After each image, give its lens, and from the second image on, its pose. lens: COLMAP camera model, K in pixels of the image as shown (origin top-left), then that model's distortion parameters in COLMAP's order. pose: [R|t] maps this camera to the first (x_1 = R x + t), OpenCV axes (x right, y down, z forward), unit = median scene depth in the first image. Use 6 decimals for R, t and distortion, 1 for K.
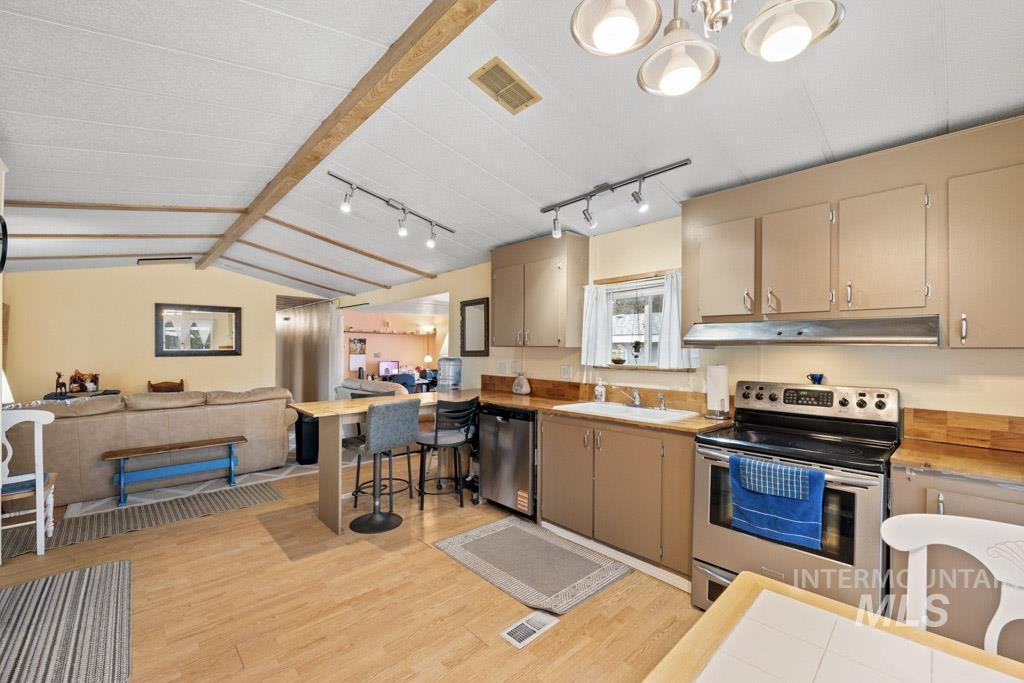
lens RADIAL K [[421.3, 0, 513.0], [0, 421.3, 349.2], [0, 0, 1]] dist [-0.012549, 0.000015]
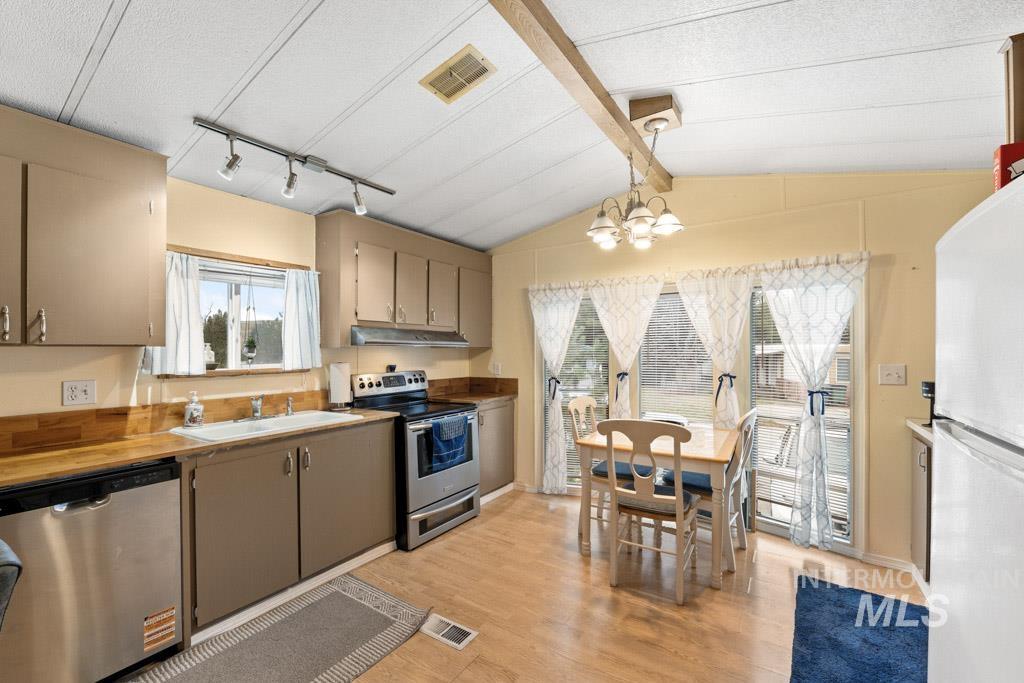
lens RADIAL K [[421.3, 0, 512.6], [0, 421.3, 347.4], [0, 0, 1]] dist [-0.012549, 0.000015]
pose [[-0.231514, -0.000719, 0.972831, -0.654568], [0.003223, 0.999994, 0.001506, -0.003417], [-0.972826, 0.003484, -0.231510, 0.736248]]
